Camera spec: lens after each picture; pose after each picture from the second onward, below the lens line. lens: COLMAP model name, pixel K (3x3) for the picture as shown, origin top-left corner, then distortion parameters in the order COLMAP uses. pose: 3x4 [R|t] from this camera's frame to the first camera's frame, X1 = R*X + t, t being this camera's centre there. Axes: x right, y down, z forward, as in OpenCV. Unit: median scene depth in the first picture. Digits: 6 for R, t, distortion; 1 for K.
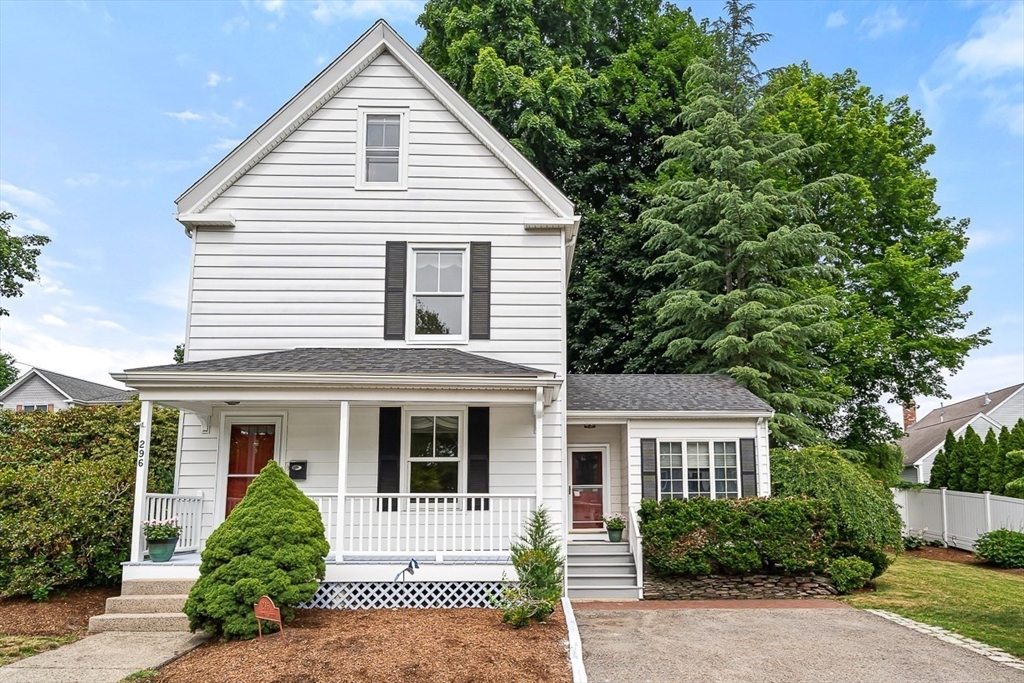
lens RADIAL K [[635.2, 0, 503.0], [0, 635.2, 445.1], [0, 0, 1]] dist [-0.016647, -0.004106]
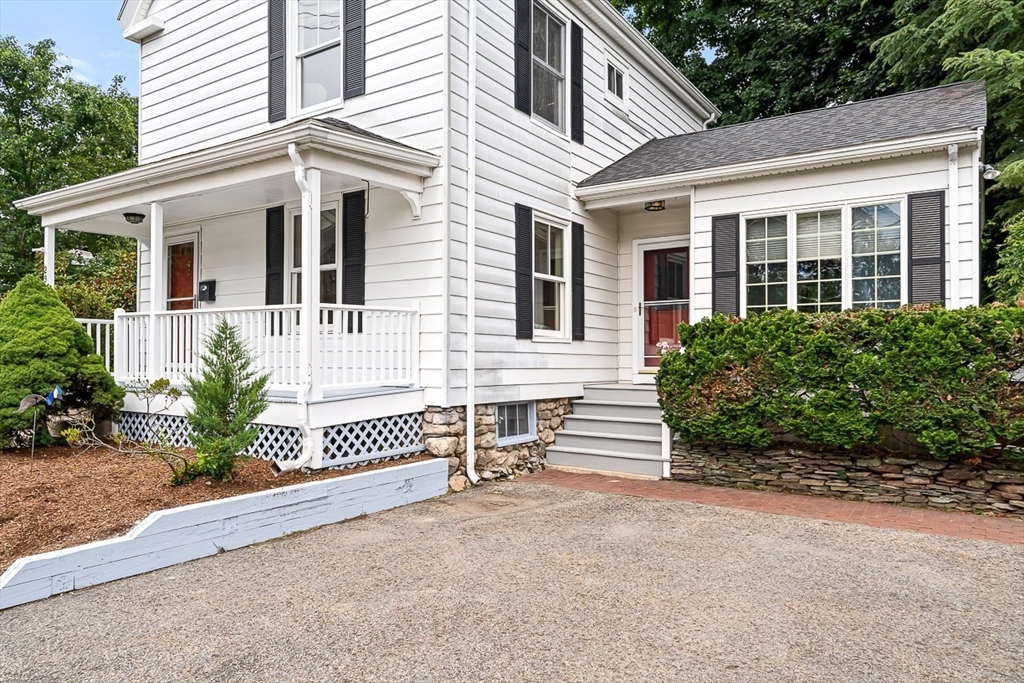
lens RADIAL K [[691.2, 0, 518.2], [0, 691.2, 355.6], [0, 0, 1]] dist [-0.005468, 0.005010]
pose [[0.802460, 0.004571, -0.596689, 0.570481], [0.054744, 0.995189, 0.081247, 0.070600], [0.594190, -0.097862, 0.798349, 0.442522]]
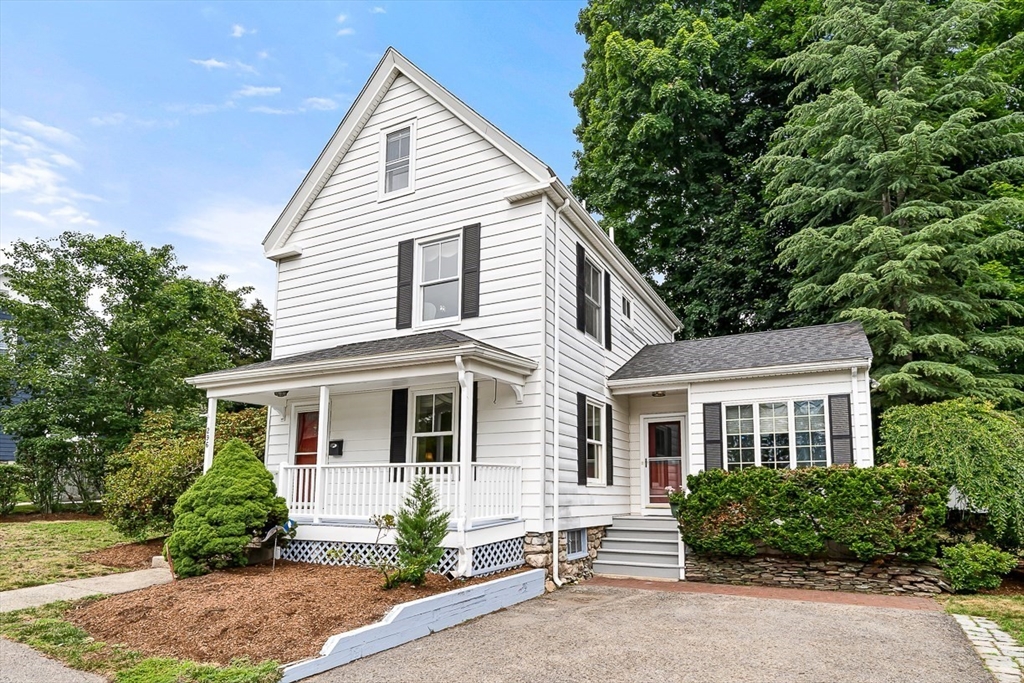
lens RADIAL K [[580.2, 0, 545.8], [0, 580.2, 435.7], [0, 0, 1]] dist [-0.006236, -0.003820]
pose [[0.883562, -0.042375, -0.466394, 0.500126], [0.043831, 0.999009, -0.007732, 0.039721], [0.466259, -0.013611, 0.884543, 0.202904]]
